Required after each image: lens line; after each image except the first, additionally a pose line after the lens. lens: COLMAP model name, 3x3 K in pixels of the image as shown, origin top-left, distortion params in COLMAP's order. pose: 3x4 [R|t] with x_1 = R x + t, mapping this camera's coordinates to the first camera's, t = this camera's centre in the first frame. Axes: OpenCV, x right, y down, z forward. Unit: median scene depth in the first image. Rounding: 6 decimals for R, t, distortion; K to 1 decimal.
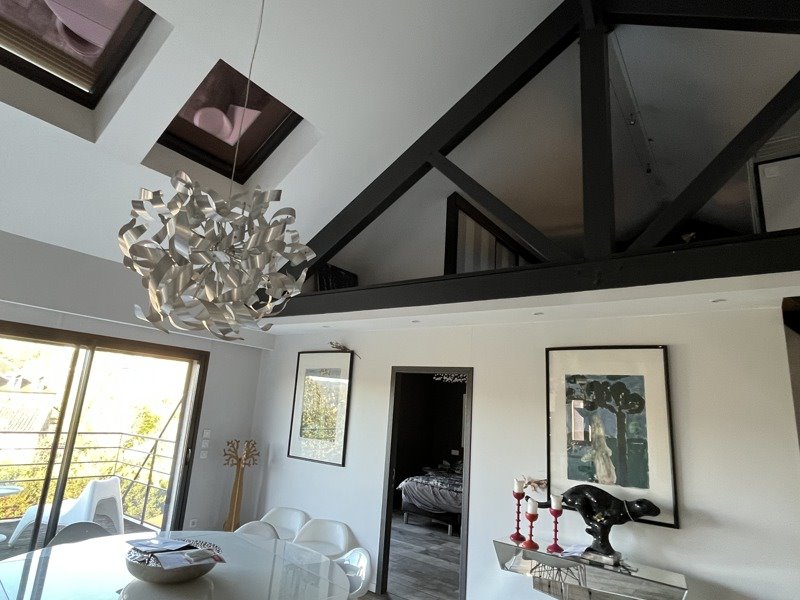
lens RADIAL K [[465.0, 0, 400.0], [0, 465.0, 300.0], [0, 0, 1]] dist [0.000845, 0.000547]
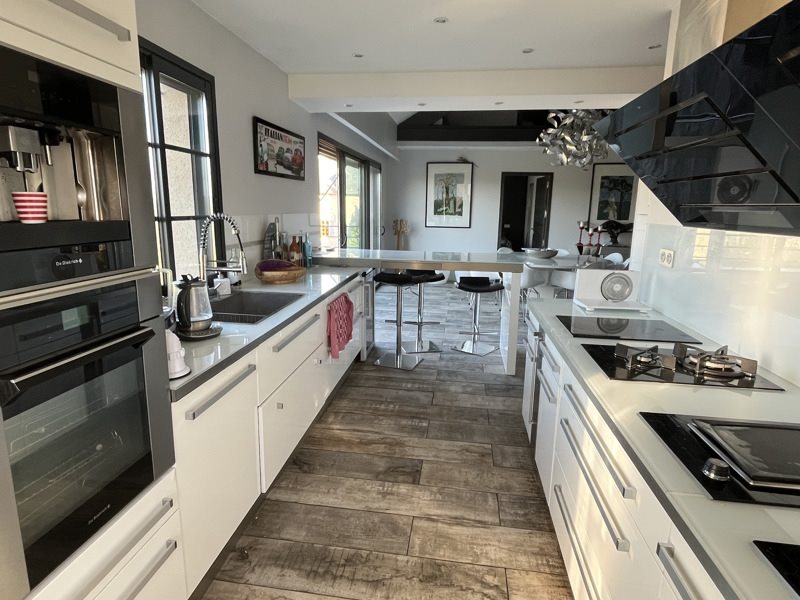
lens RADIAL K [[465.0, 0, 400.0], [0, 465.0, 300.0], [0, 0, 1]] dist [0.000845, 0.000547]
pose [[0.879861, -0.146385, 0.452123, -1.461686], [-0.063129, 0.906943, 0.416496, -0.154981], [-0.471019, -0.395000, 0.788743, -0.503451]]
